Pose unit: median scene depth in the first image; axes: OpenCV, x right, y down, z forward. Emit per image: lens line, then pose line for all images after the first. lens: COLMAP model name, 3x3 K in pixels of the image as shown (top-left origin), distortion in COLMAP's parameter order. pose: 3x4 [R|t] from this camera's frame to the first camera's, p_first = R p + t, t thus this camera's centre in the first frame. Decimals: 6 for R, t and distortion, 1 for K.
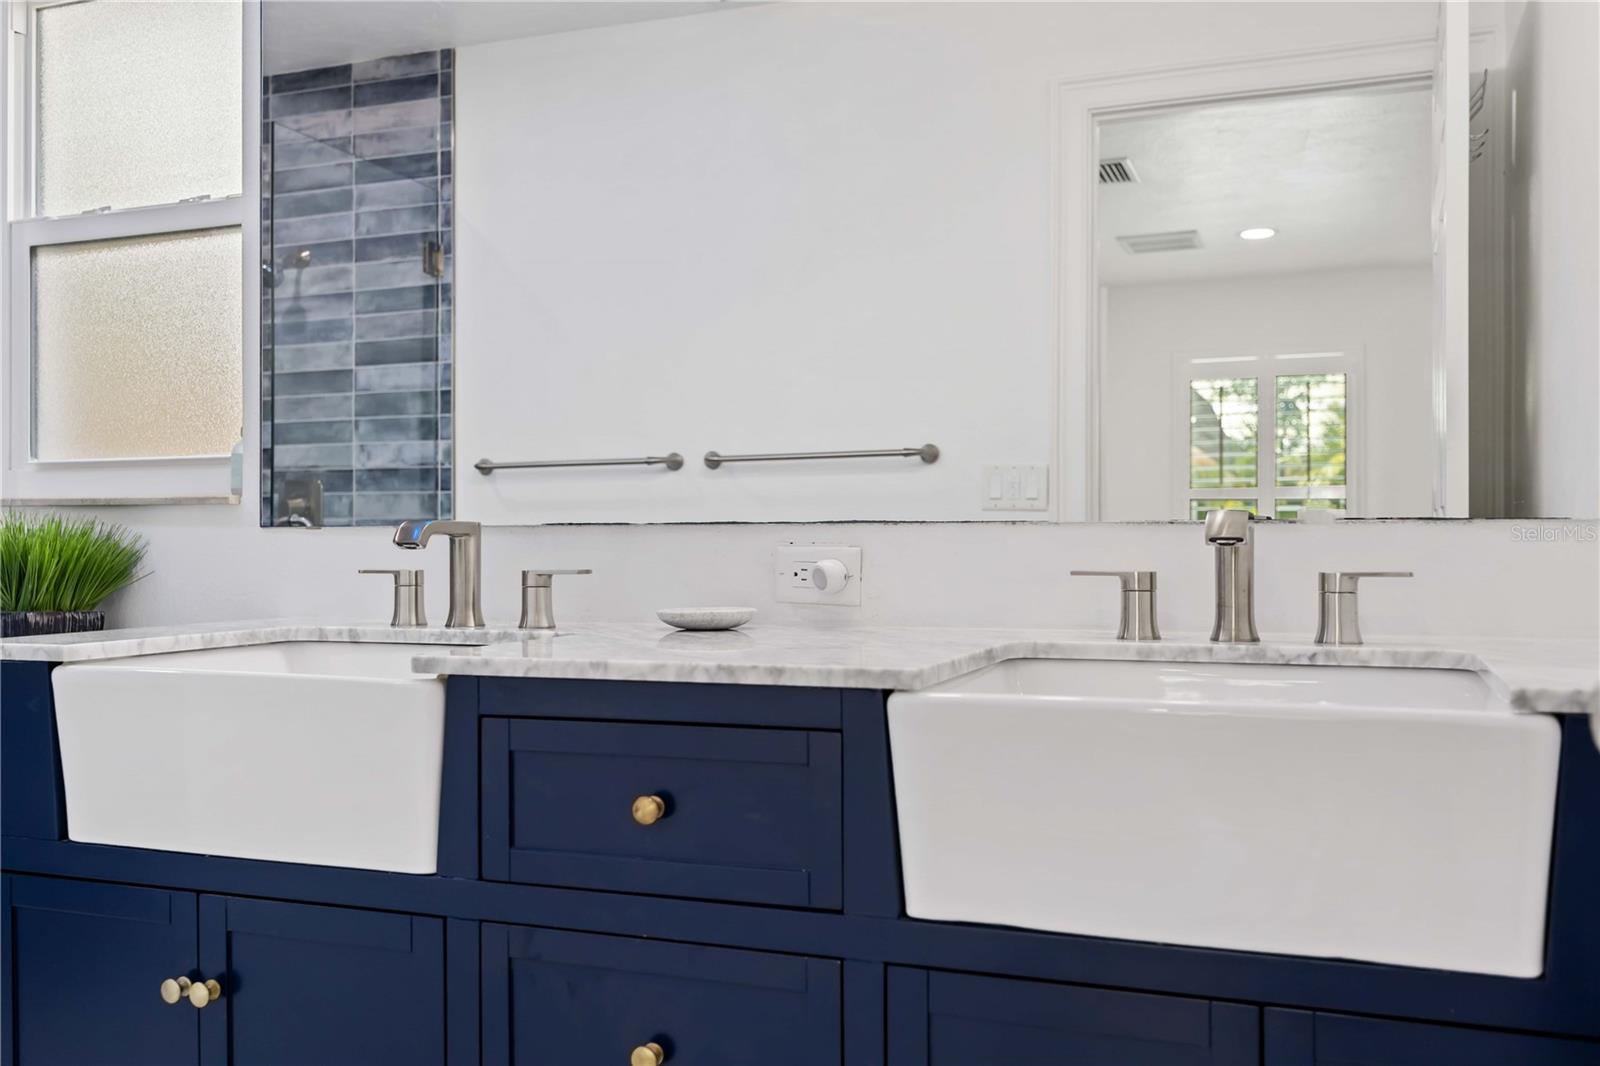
lens RADIAL K [[1413.7, 0, 800.2], [0, 1413.7, 537.8], [0, 0, 1]] dist [0.008268, -0.024847]
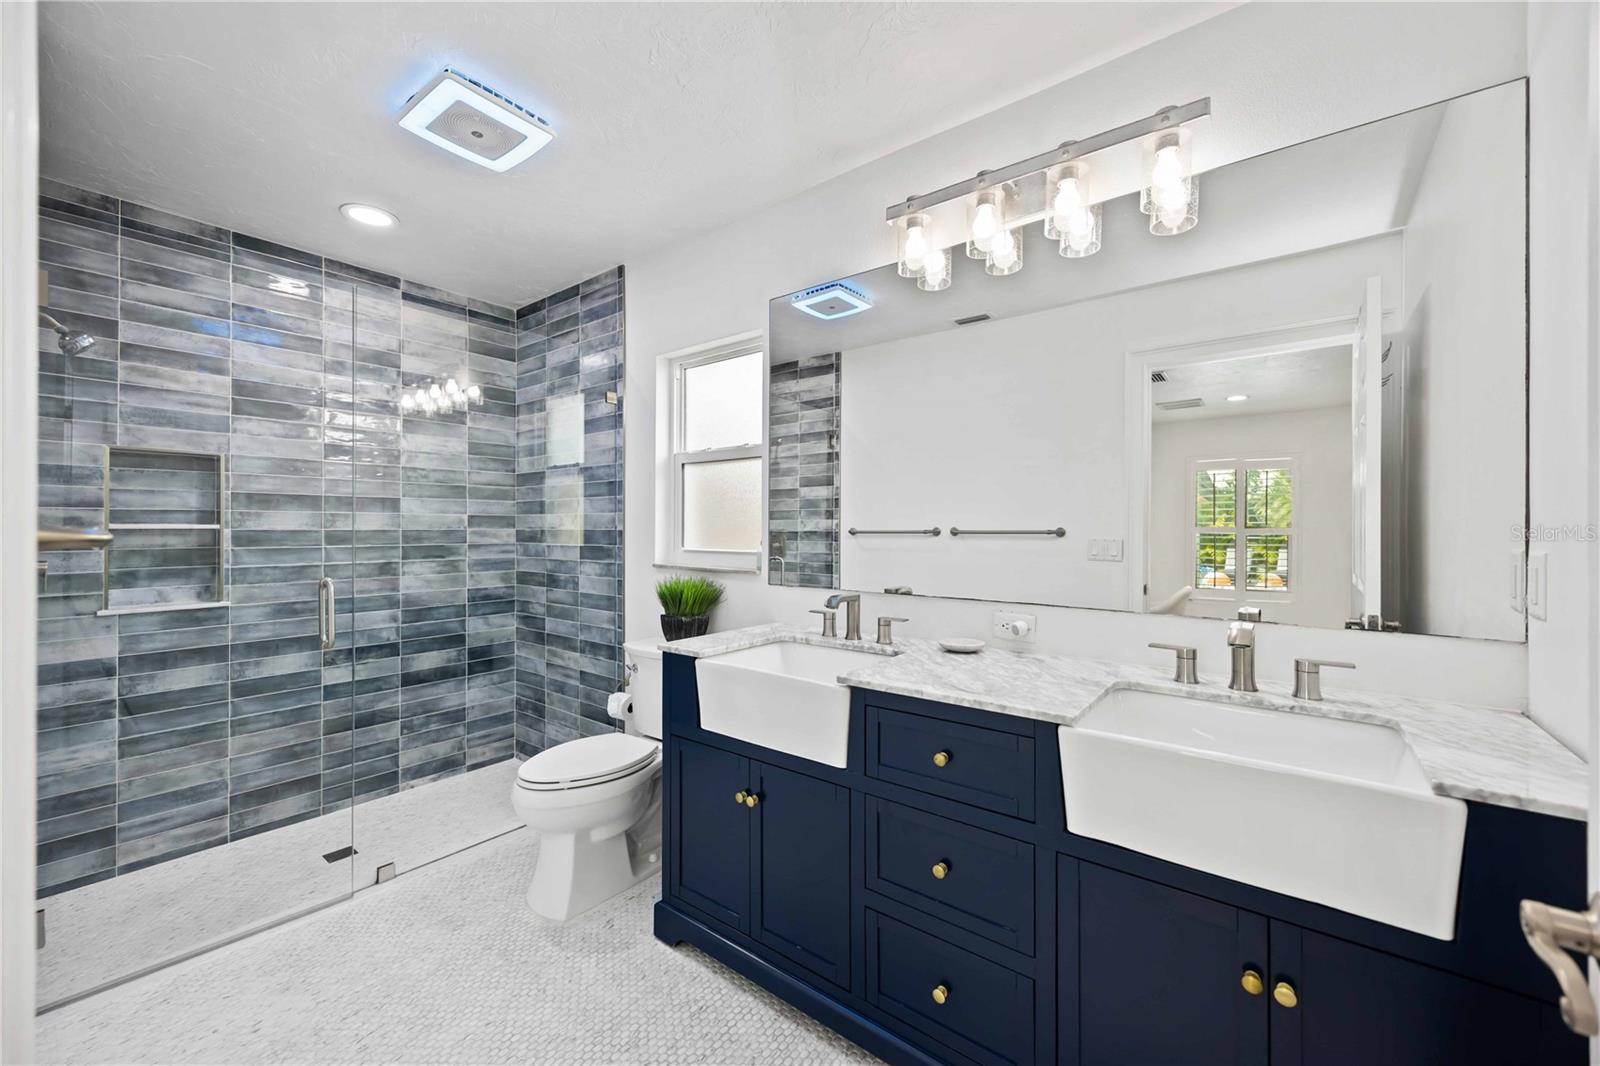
lens RADIAL K [[621.7, 0, 798.3], [0, 621.7, 528.9], [0, 0, 1]] dist [0.007570, -0.000714]
pose [[0.956718, 0.004621, -0.290981, -0.023246], [-0.005755, 0.999979, -0.003042, -0.103033], [0.290961, 0.004585, 0.956724, -0.007582]]
